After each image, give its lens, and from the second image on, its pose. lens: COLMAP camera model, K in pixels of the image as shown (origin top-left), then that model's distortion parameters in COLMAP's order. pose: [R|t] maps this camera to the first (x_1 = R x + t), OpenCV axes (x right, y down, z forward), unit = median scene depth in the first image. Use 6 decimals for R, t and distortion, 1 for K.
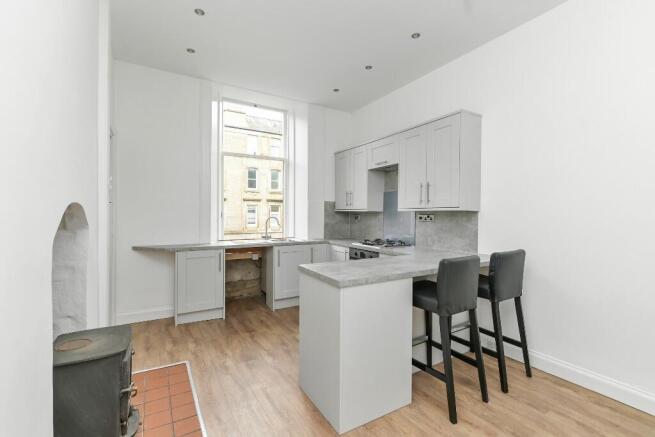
lens RADIAL K [[289.1, 0, 329.3], [0, 289.1, 214.3], [0, 0, 1]] dist [0.002106, 0.000013]
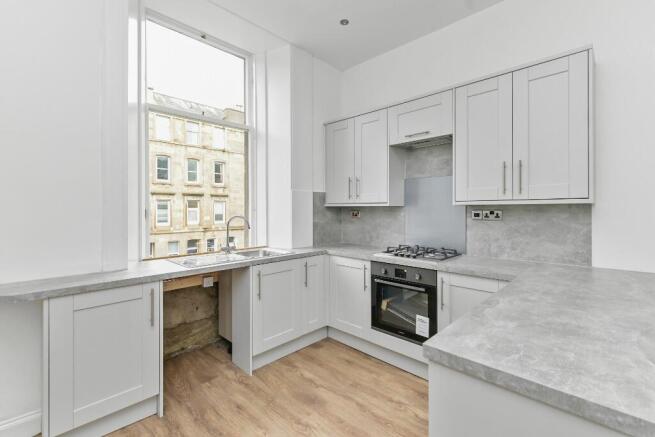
lens RADIAL K [[289.5, 0, 330.9], [0, 289.5, 208.3], [0, 0, 1]] dist [0.001533, 0.000132]
pose [[0.961599, -0.008959, 0.274312, -0.194751], [0.009814, 0.999950, -0.001747, -0.004522], [-0.274282, 0.004372, 0.961639, 0.385752]]
